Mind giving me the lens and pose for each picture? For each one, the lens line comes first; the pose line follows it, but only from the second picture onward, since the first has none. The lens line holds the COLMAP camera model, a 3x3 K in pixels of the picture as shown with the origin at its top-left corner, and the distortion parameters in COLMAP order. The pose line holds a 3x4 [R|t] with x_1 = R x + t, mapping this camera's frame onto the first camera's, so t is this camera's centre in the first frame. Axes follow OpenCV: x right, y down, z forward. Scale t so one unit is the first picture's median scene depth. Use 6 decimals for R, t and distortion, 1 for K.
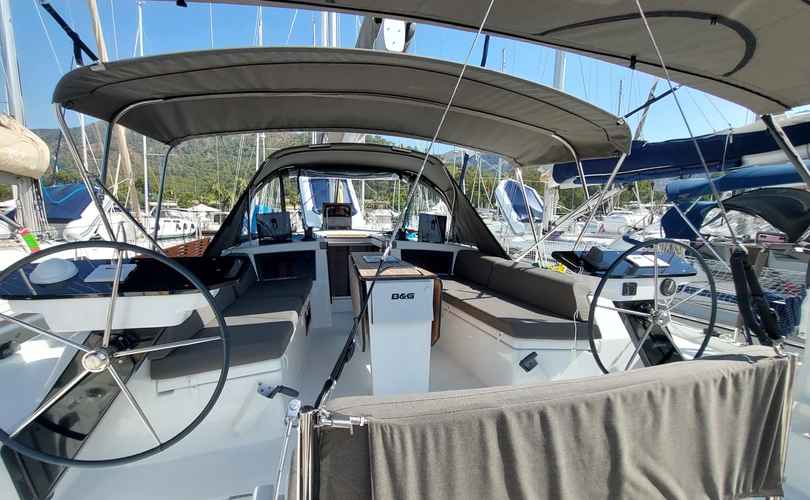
lens RADIAL K [[366.9, 0, 405.0], [0, 366.9, 250.0], [0, 0, 1]] dist [-0.000578, -0.000047]
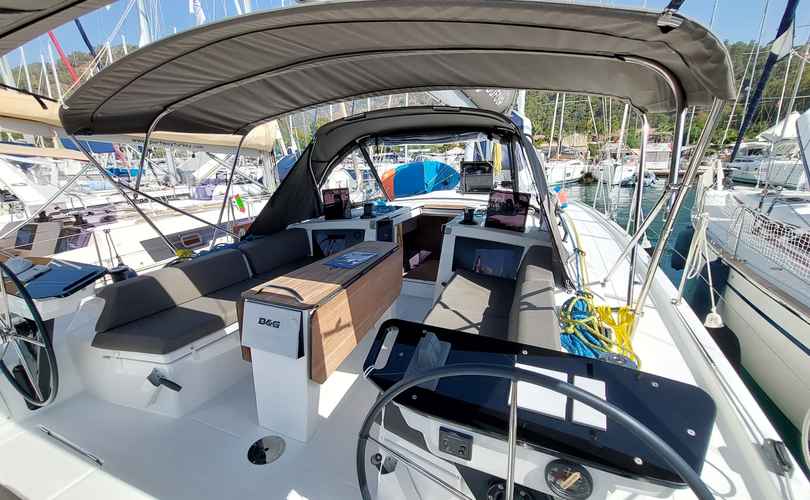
lens RADIAL K [[366.9, 0, 405.0], [0, 366.9, 250.0], [0, 0, 1]] dist [-0.000578, -0.000047]
pose [[0.760145, 0.132651, -0.636069, 0.538834], [-0.023535, 0.983917, 0.177068, -0.142417], [0.649327, -0.119627, 0.751042, 0.413490]]
